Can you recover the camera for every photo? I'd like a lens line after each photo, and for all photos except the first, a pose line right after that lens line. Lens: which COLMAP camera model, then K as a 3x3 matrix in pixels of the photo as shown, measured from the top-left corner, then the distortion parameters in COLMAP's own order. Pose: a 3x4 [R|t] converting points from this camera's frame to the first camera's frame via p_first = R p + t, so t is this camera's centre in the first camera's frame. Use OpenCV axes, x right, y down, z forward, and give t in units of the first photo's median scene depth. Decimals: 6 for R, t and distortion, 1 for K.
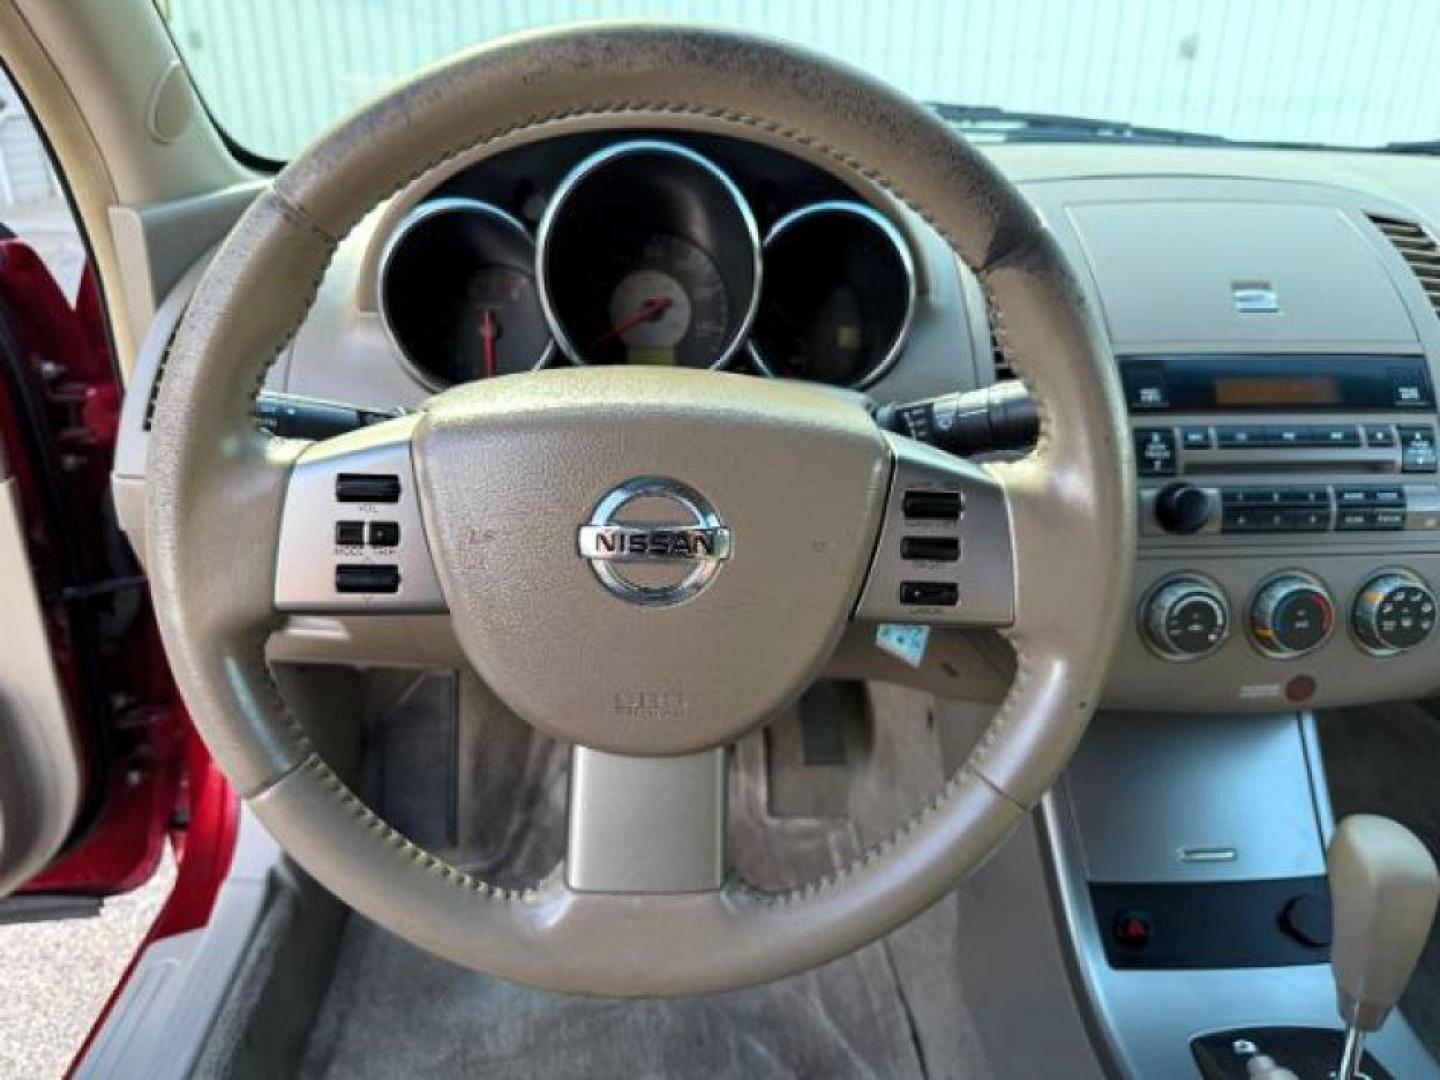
lens RADIAL K [[1030.1, 0, 722.6], [0, 1030.1, 530.1], [0, 0, 1]] dist [0.007777, -0.012816]
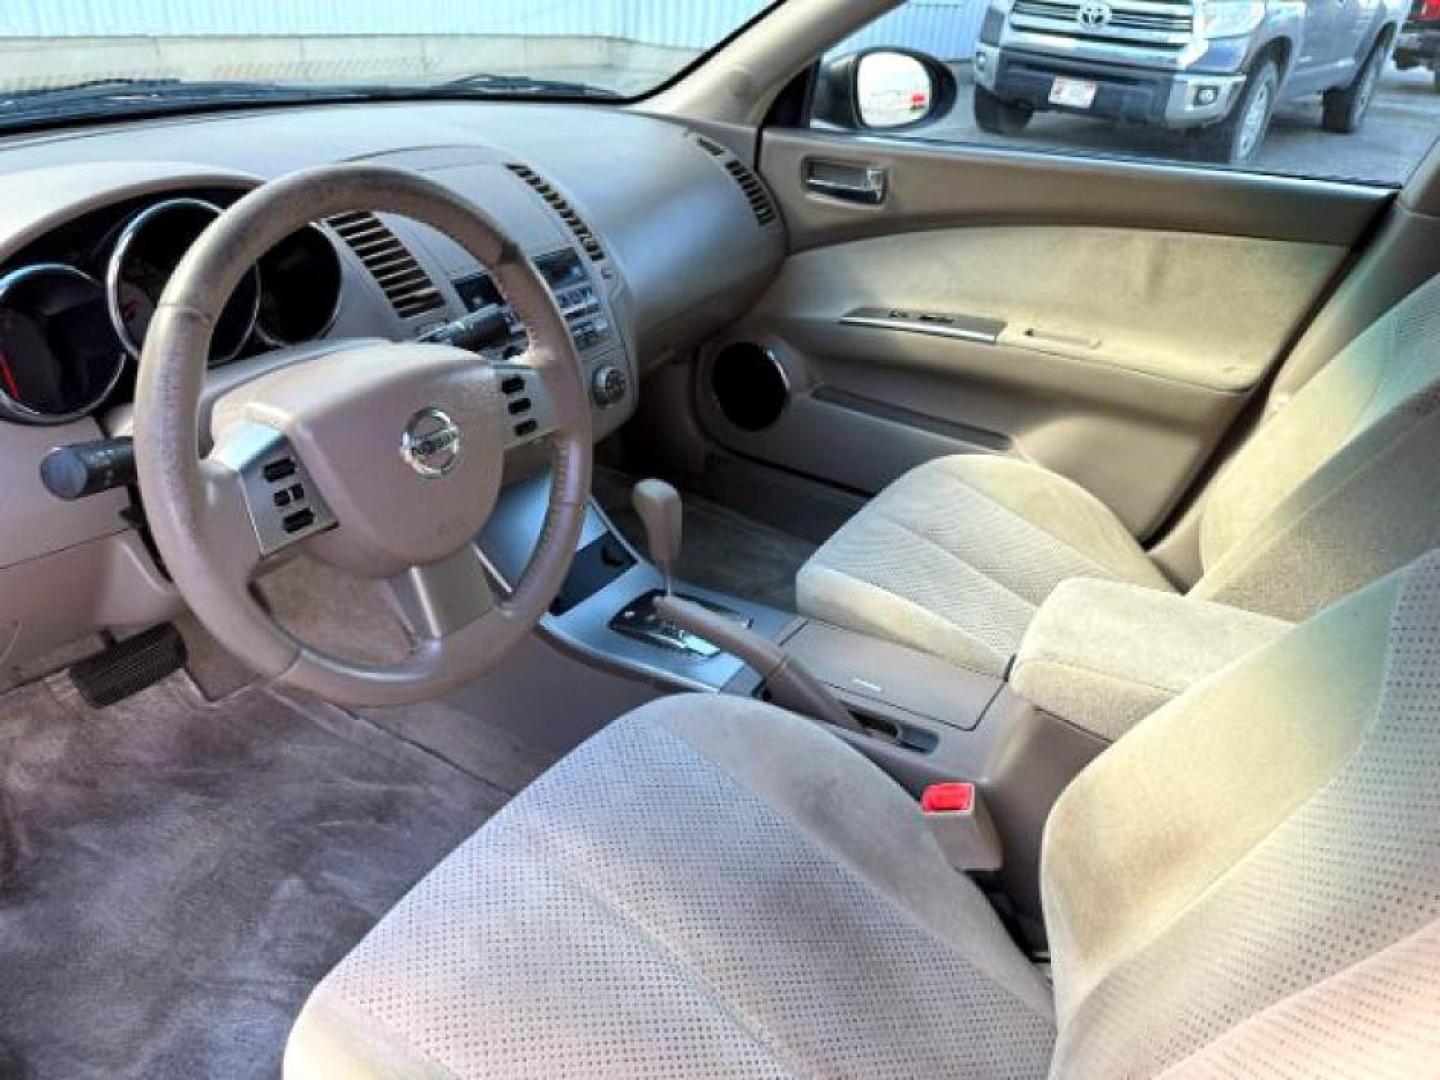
lens RADIAL K [[1030.1, 0, 725.7], [0, 1030.1, 545.3], [0, 0, 1]] dist [0.007777, -0.012816]
pose [[0.562990, -0.384518, 0.731565, -0.798461], [0.258969, 0.922674, 0.285672, -0.143903], [-0.784842, 0.028622, 0.619035, -0.396426]]
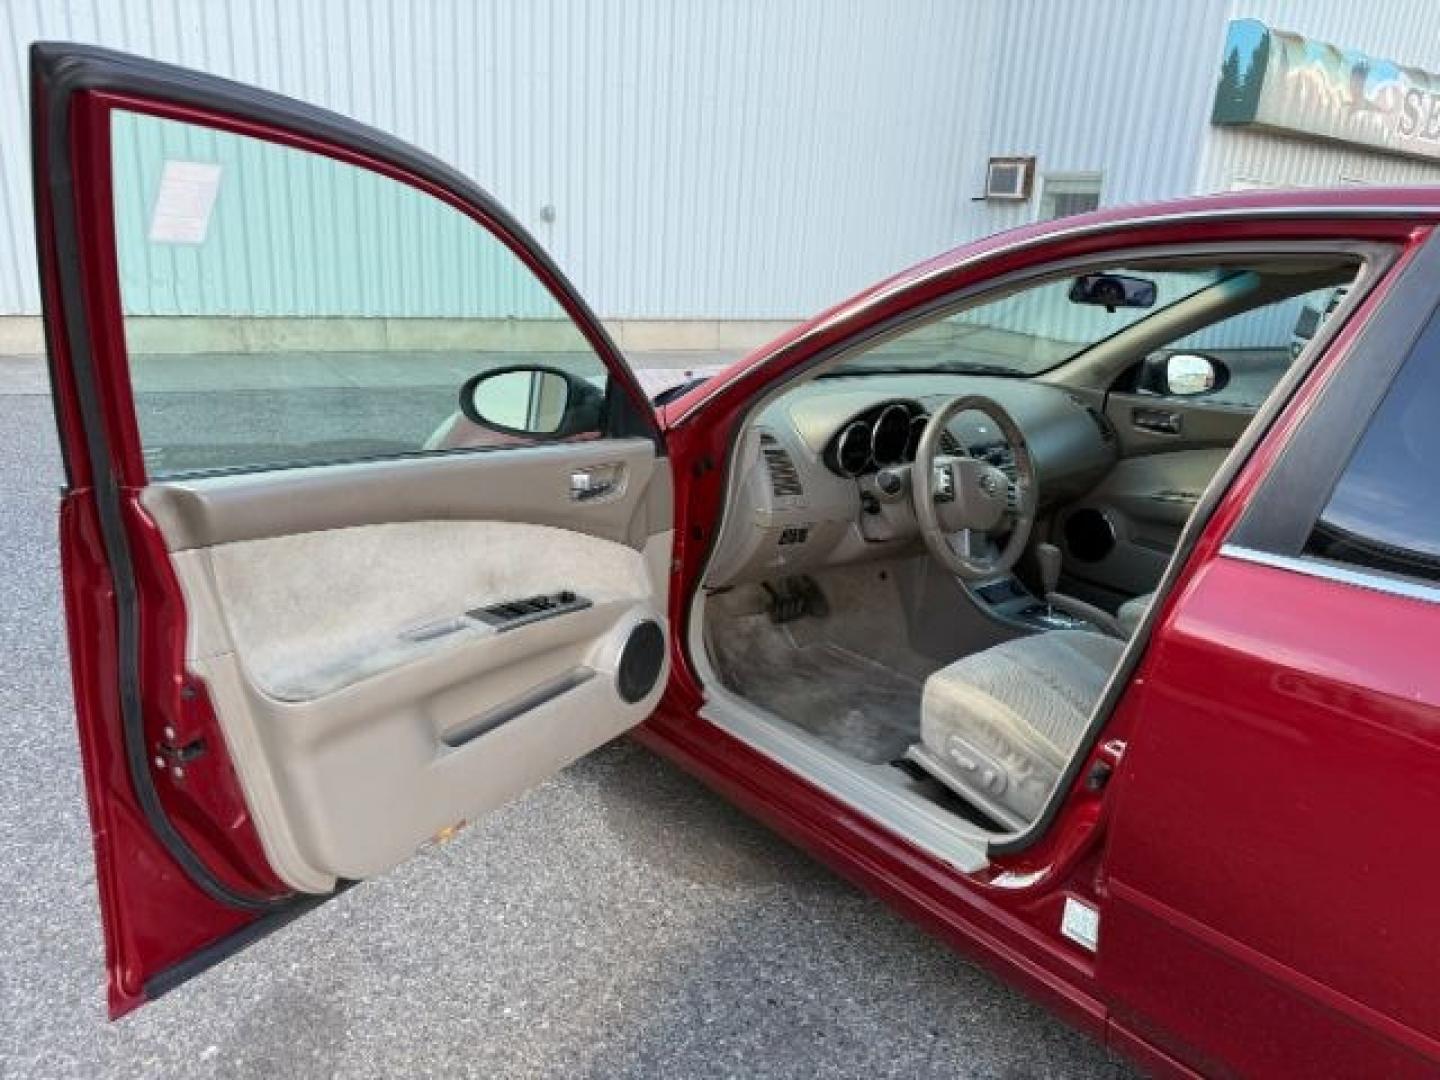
lens RADIAL K [[1030.1, 0, 712.9], [0, 1030.1, 546.3], [0, 0, 1]] dist [0.007777, -0.012816]
pose [[0.791742, -0.147677, 0.592736, -3.069858], [0.189734, 0.981796, -0.008827, 0.072229], [-0.580643, 0.119451, 0.805348, -1.724754]]
